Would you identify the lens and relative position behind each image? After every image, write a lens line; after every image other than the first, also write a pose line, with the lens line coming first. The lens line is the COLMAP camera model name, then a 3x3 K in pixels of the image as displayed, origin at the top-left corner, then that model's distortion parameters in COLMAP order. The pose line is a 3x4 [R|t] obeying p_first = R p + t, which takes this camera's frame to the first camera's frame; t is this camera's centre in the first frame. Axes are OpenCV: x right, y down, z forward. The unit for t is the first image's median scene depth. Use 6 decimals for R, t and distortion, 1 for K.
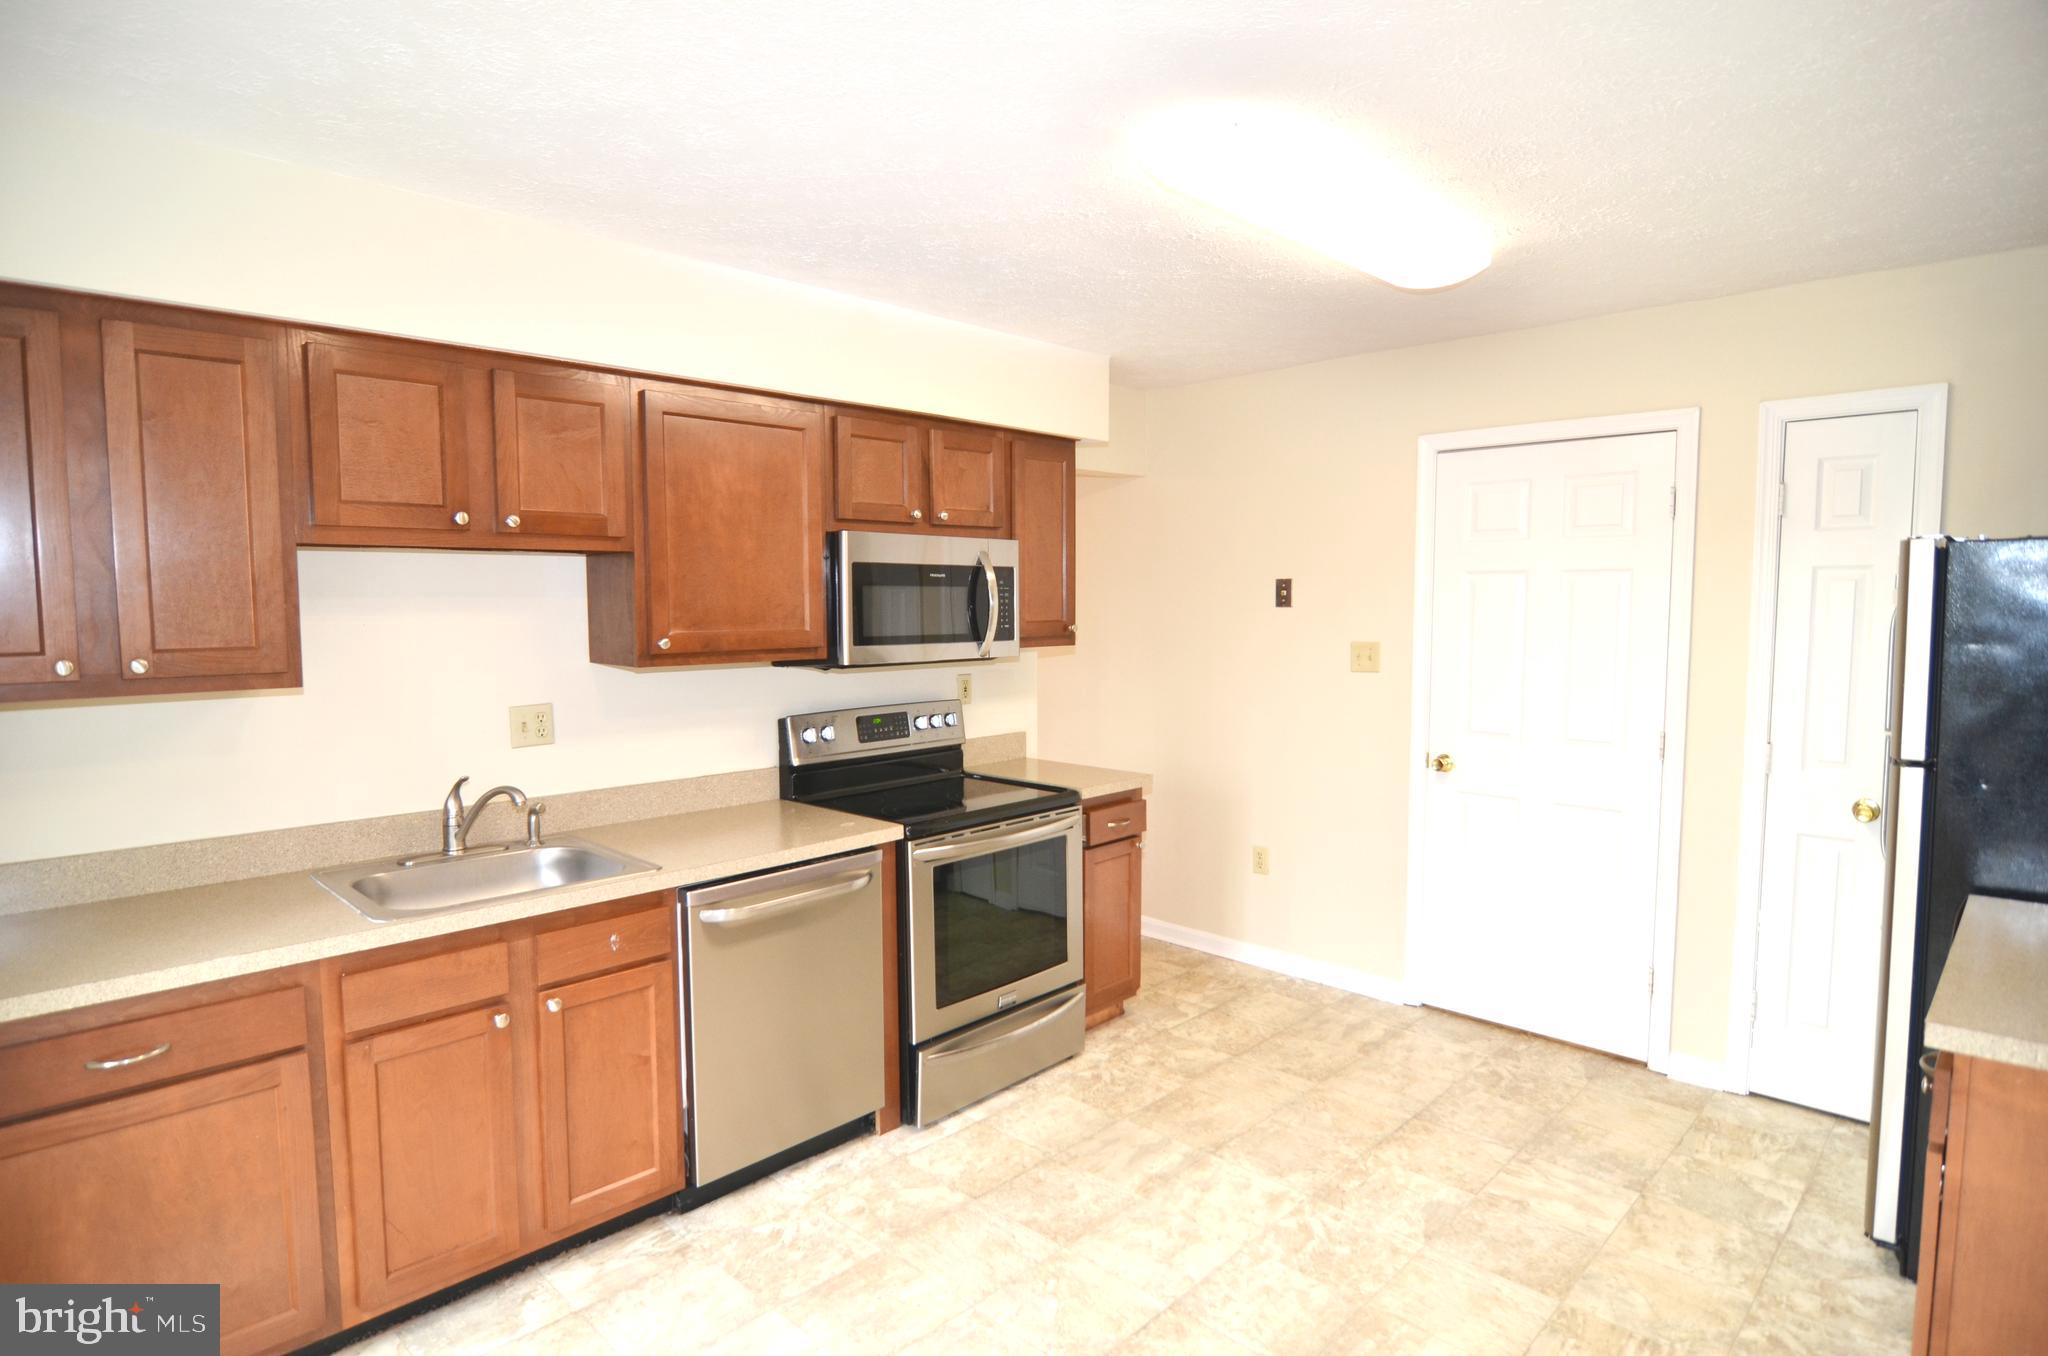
lens RADIAL K [[1098.8, 0, 975.3], [0, 1098.8, 681.6], [0, 0, 1]] dist [-0.004539, -0.001798]
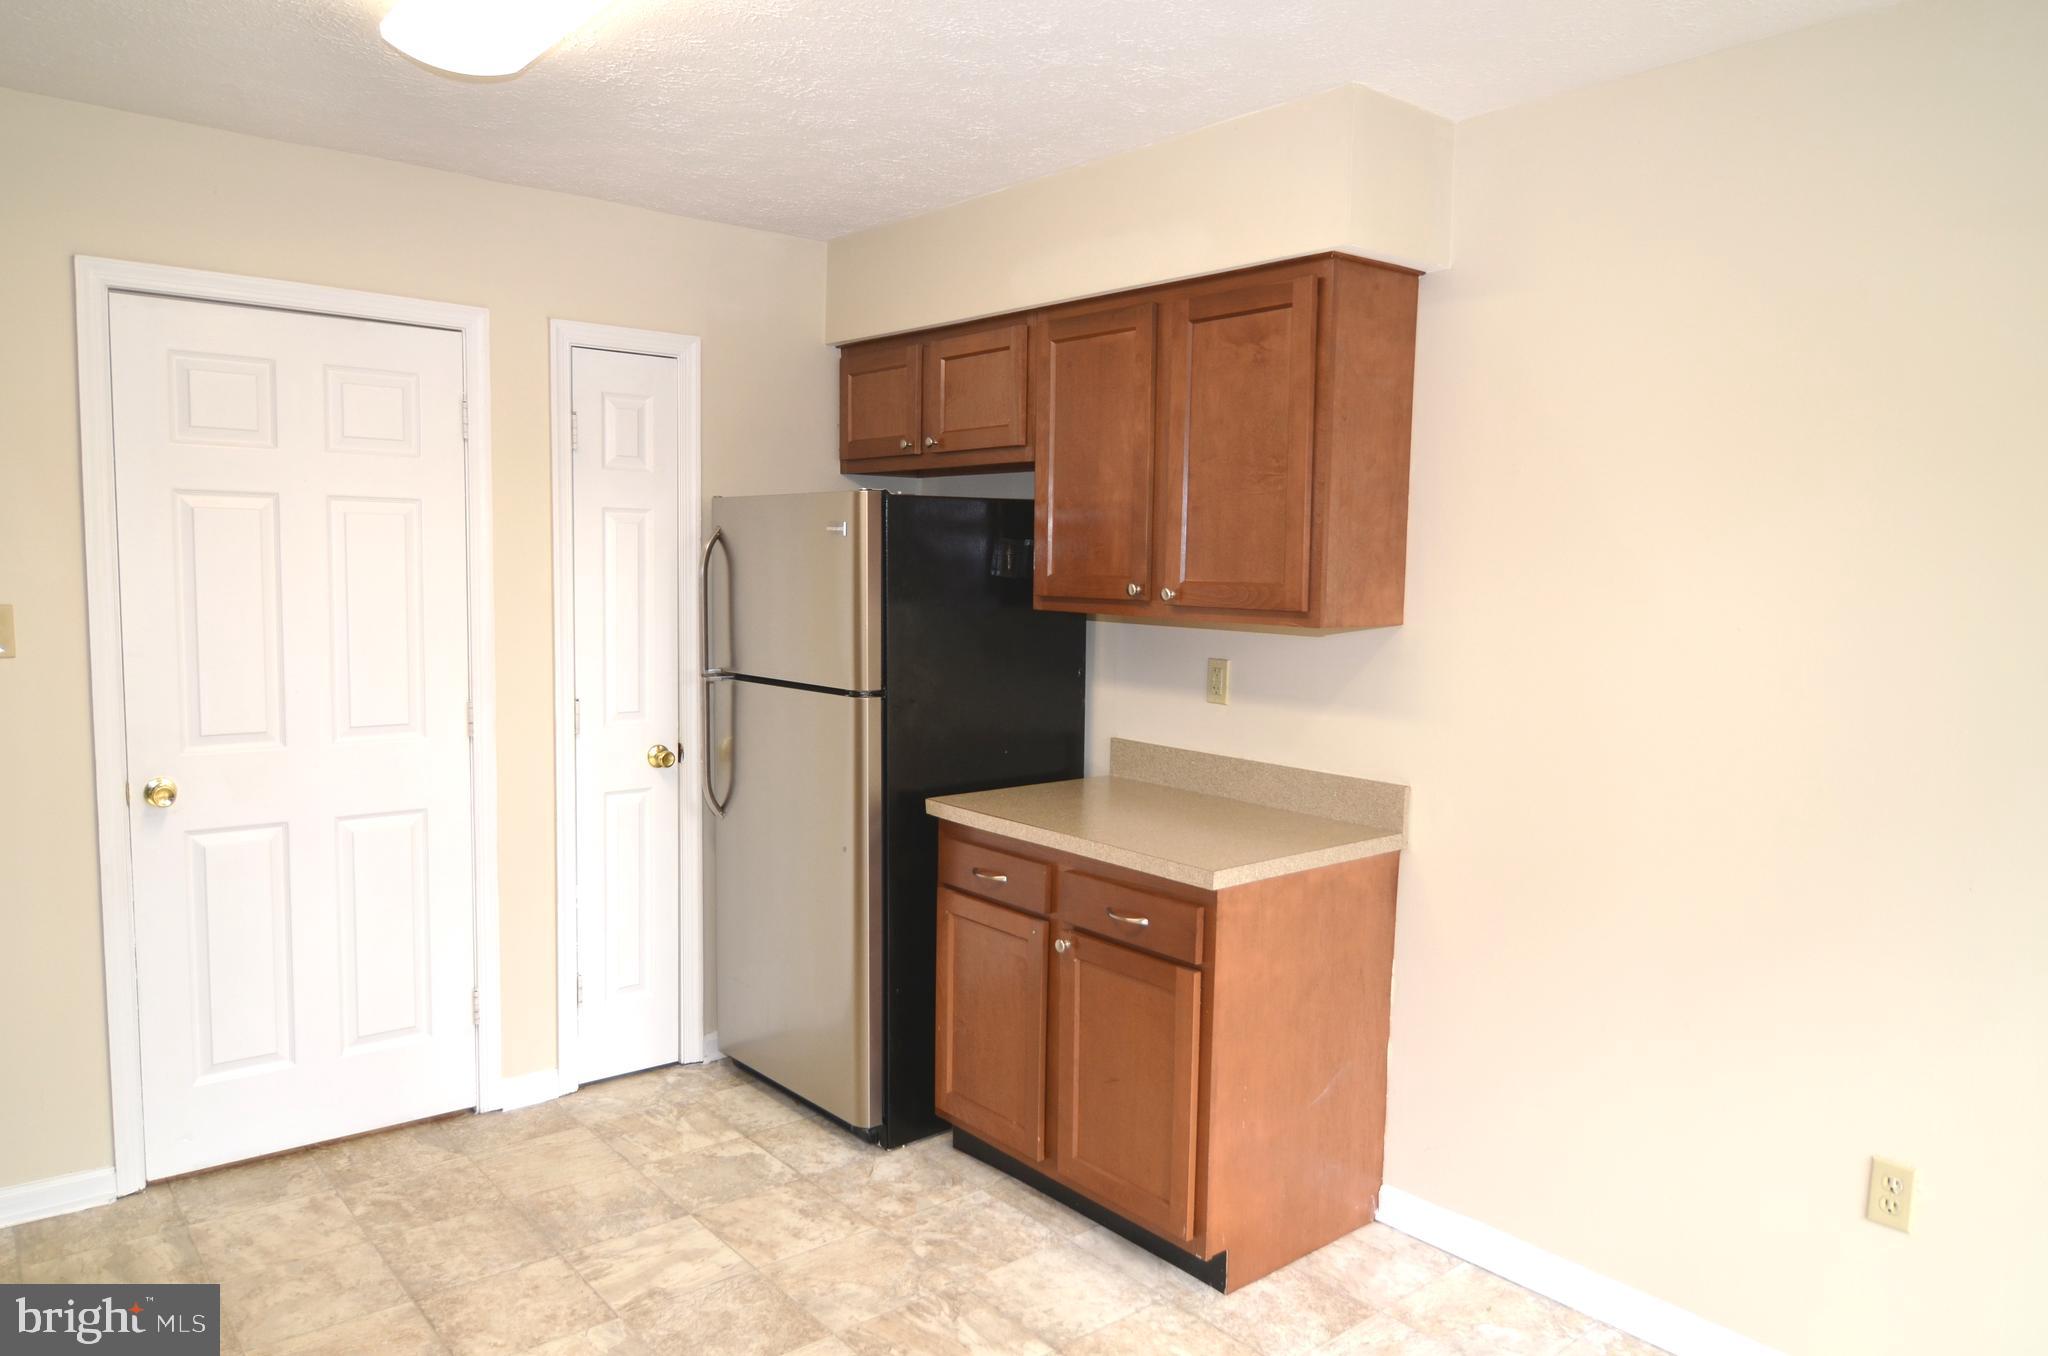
lens RADIAL K [[1382.1, 0, 1019.0], [0, 1382.1, 686.2], [0, 0, 1]] dist [0.006431, -0.001102]
pose [[0.085086, -0.088143, 0.992467, -0.453306], [0.054617, 0.994994, 0.083685, -0.038036], [-0.994876, 0.047085, 0.089474, 0.628658]]
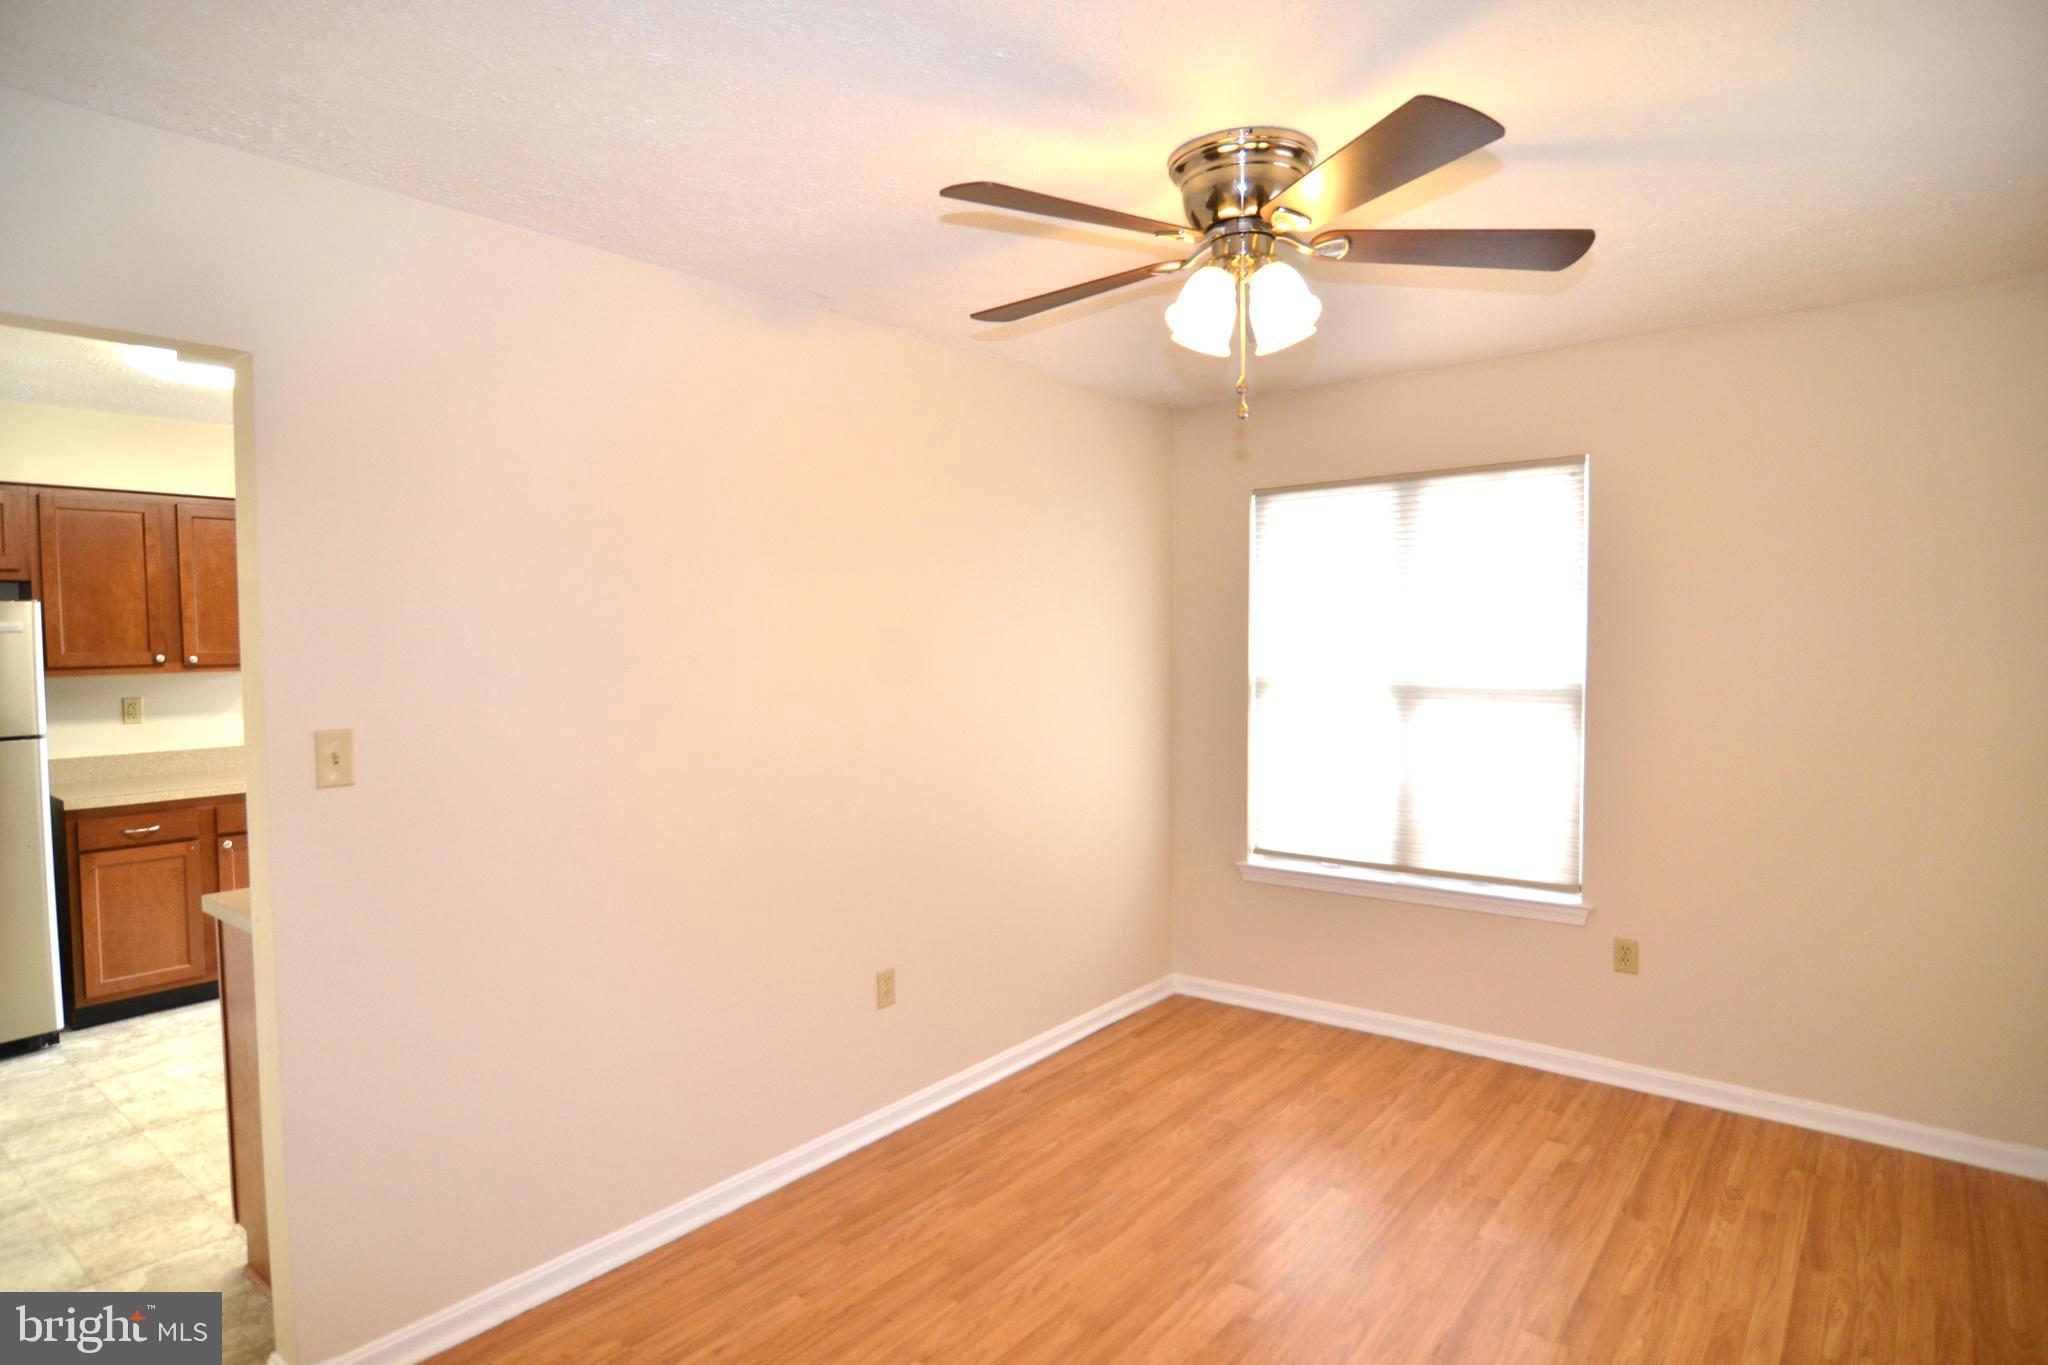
lens RADIAL K [[1117.6, 0, 1022.8], [0, 1117.6, 678.3], [0, 0, 1]] dist [-0.014046, -0.004569]
pose [[-0.992689, 0.016293, -0.119595, -0.398777], [0.001738, 0.992674, 0.120810, -0.139894], [0.120687, 0.119719, -0.985445, 1.877718]]
